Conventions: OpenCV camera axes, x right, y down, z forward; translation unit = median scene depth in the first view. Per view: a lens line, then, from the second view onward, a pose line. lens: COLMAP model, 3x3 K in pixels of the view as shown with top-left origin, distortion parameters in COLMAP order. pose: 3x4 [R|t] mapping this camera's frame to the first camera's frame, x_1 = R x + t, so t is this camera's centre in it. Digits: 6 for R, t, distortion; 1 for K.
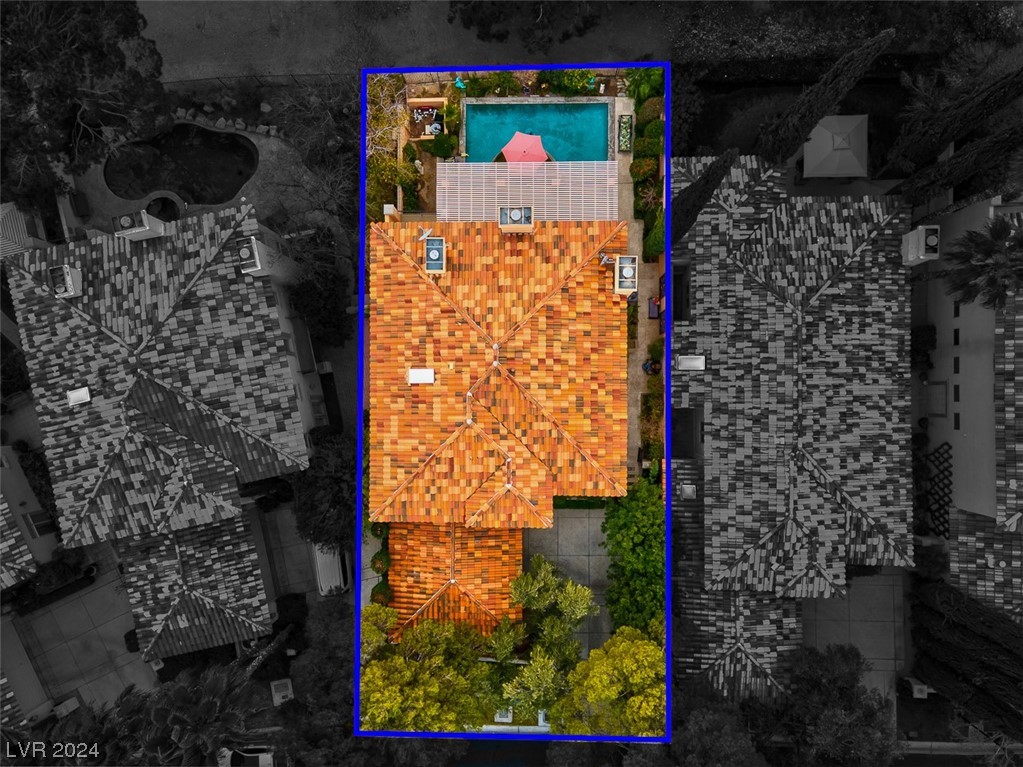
lens RADIAL K [[781.4, 0, 515.6], [0, 781.4, 385.7], [0, 0, 1]] dist [-0.006549, 0.077088]
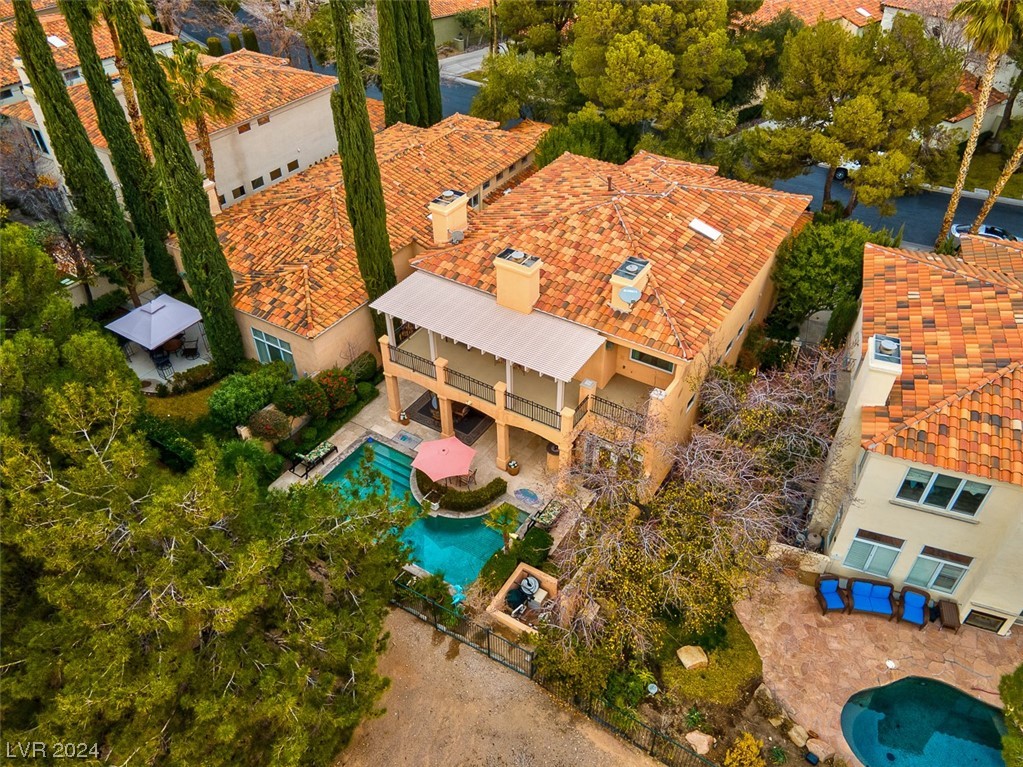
lens RADIAL K [[742.3, 0, 514.3], [0, 742.3, 388.6], [0, 0, 1]] dist [0.000943, 0.068256]
pose [[-0.844767, -0.316200, 0.431726, -0.352154], [0.534787, -0.527907, 0.659785, -0.761104], [0.019287, 0.788246, 0.615058, 0.616383]]
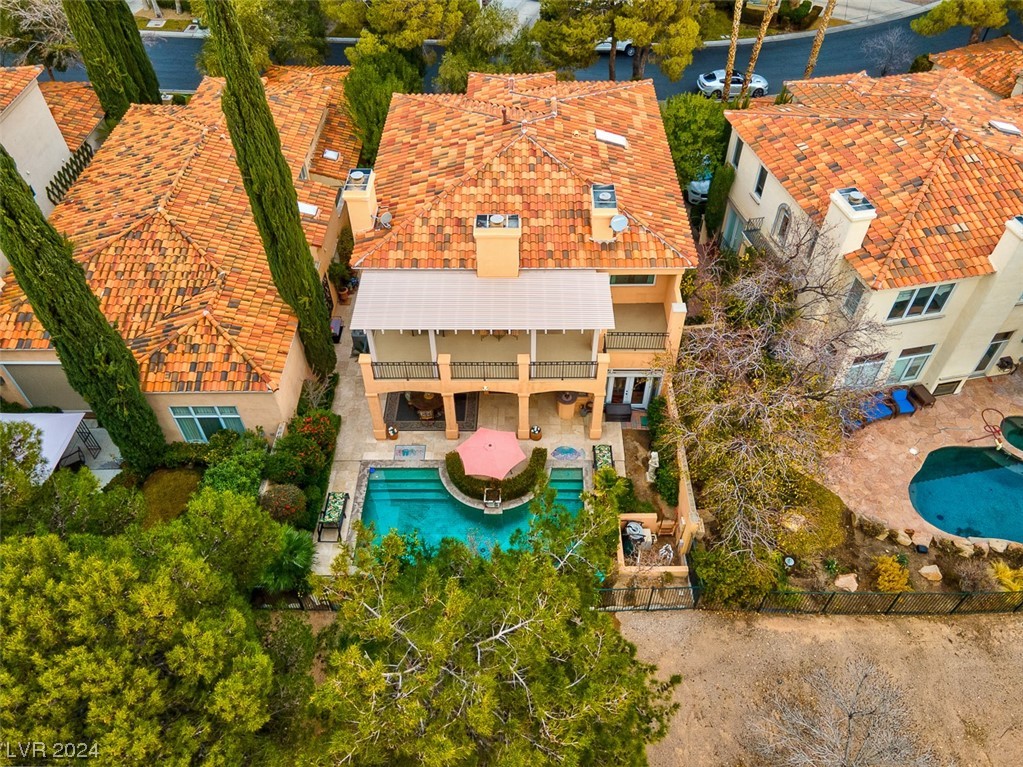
lens RADIAL K [[742.3, 0, 514.3], [0, 742.3, 388.6], [0, 0, 1]] dist [0.000943, 0.068256]
pose [[-0.999241, 0.020566, 0.033088, -0.034265], [0.008481, -0.714112, 0.699980, -0.788098], [0.038025, 0.699729, 0.713395, 0.590624]]
